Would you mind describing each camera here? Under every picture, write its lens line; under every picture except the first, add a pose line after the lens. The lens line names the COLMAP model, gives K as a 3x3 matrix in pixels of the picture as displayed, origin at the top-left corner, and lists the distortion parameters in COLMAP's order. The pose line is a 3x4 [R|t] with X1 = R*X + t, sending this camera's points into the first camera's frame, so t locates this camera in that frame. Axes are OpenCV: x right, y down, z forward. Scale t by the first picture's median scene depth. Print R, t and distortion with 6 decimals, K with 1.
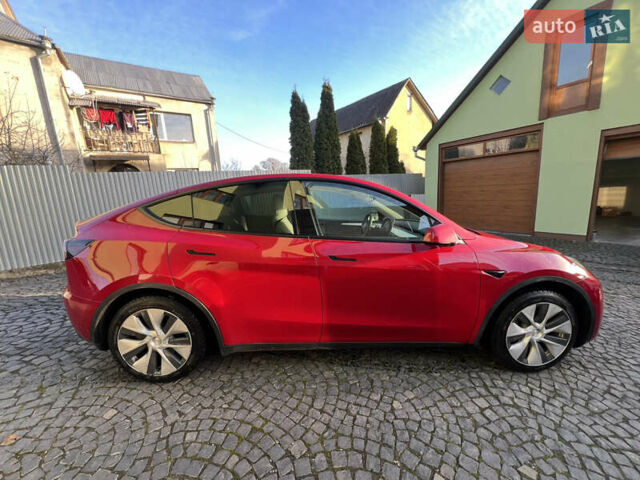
lens RADIAL K [[255.4, 0, 320.0], [0, 255.4, 240.0], [0, 0, 1]] dist [-0.002568, -0.000185]
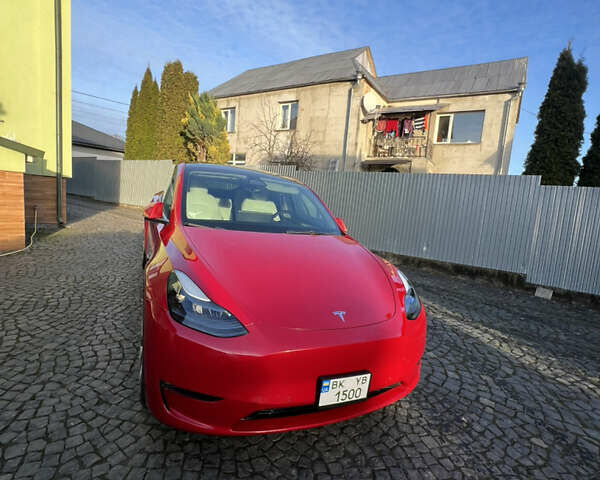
lens RADIAL K [[317.3, 0, 300.0], [0, 317.3, 240.0], [0, 0, 1]] dist [0.001604, 0.000552]
pose [[0.392151, 0.203916, -0.897015, 0.388879], [-0.275323, 0.956439, 0.097061, -0.041667], [0.877733, 0.208906, 0.431211, 0.189800]]
